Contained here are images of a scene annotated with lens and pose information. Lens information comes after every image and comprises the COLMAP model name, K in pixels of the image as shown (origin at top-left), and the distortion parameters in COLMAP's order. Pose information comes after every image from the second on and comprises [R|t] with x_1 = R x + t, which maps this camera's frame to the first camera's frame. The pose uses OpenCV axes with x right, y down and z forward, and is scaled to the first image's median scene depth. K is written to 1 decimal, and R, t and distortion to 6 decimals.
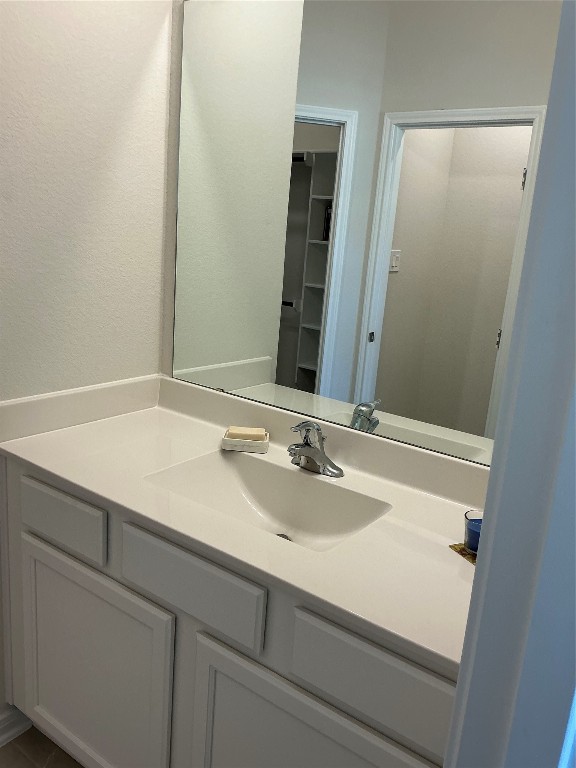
lens RADIAL K [[651.6, 0, 290.6], [0, 651.6, 383.2], [0, 0, 1]] dist [0.202352, -0.351396]
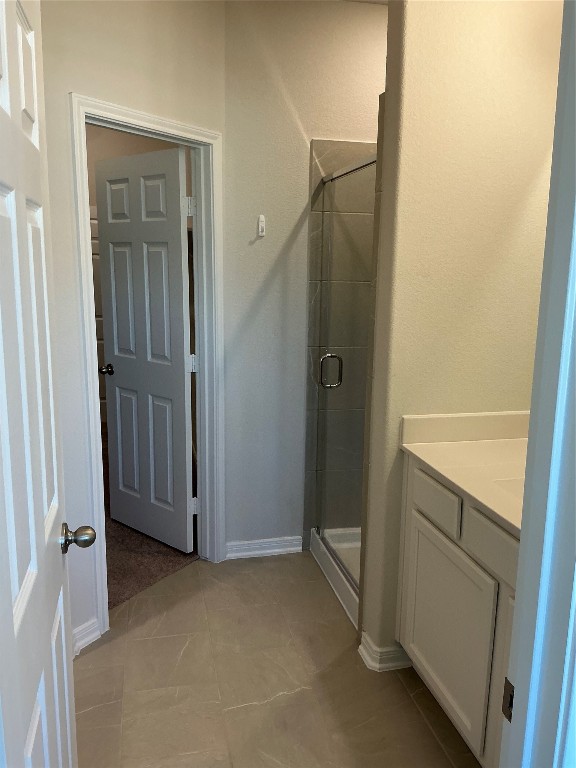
lens RADIAL K [[651.6, 0, 290.6], [0, 651.6, 383.2], [0, 0, 1]] dist [0.202352, -0.351396]
pose [[0.759610, 0.041642, -0.649045, 0.315137], [-0.099921, 0.993572, -0.053197, 0.069775], [0.642658, 0.105262, 0.758888, -0.249755]]
